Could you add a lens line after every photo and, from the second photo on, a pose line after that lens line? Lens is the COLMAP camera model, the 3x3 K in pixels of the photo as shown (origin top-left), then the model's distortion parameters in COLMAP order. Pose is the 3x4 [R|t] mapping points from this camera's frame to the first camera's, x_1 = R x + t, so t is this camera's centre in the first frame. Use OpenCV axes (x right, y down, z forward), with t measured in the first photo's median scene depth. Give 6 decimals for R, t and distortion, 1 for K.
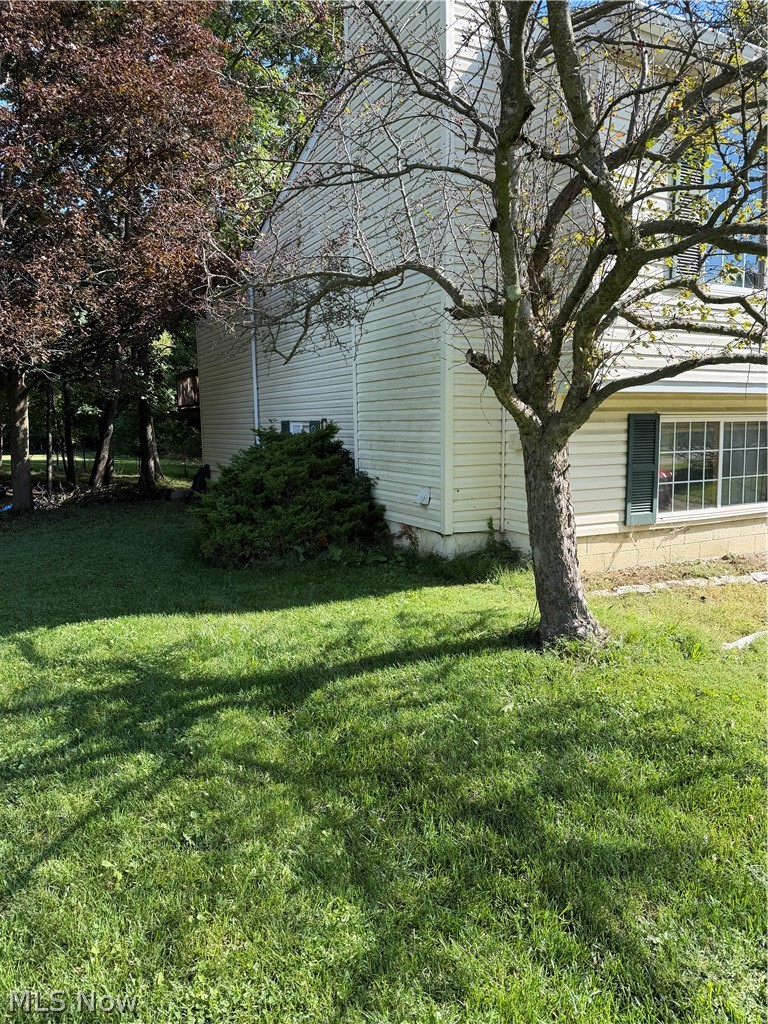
lens RADIAL K [[719.2, 0, 384.0], [0, 719.2, 512.0], [0, 0, 1]] dist [0.107269, -0.122984]
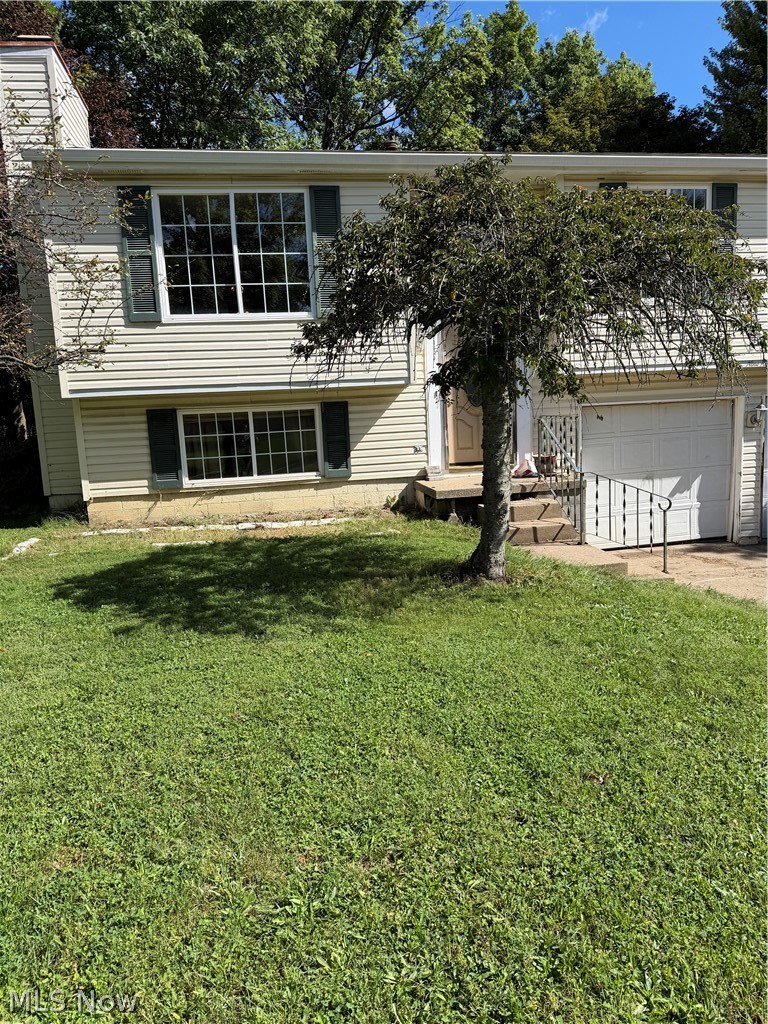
lens RADIAL K [[719.2, 0, 384.0], [0, 719.2, 512.0], [0, 0, 1]] dist [0.107269, -0.122984]
pose [[0.954664, 0.003428, -0.297665, 1.156868], [0.004711, 0.999635, 0.026621, 0.027092], [0.297647, -0.026816, 0.954299, -0.206442]]
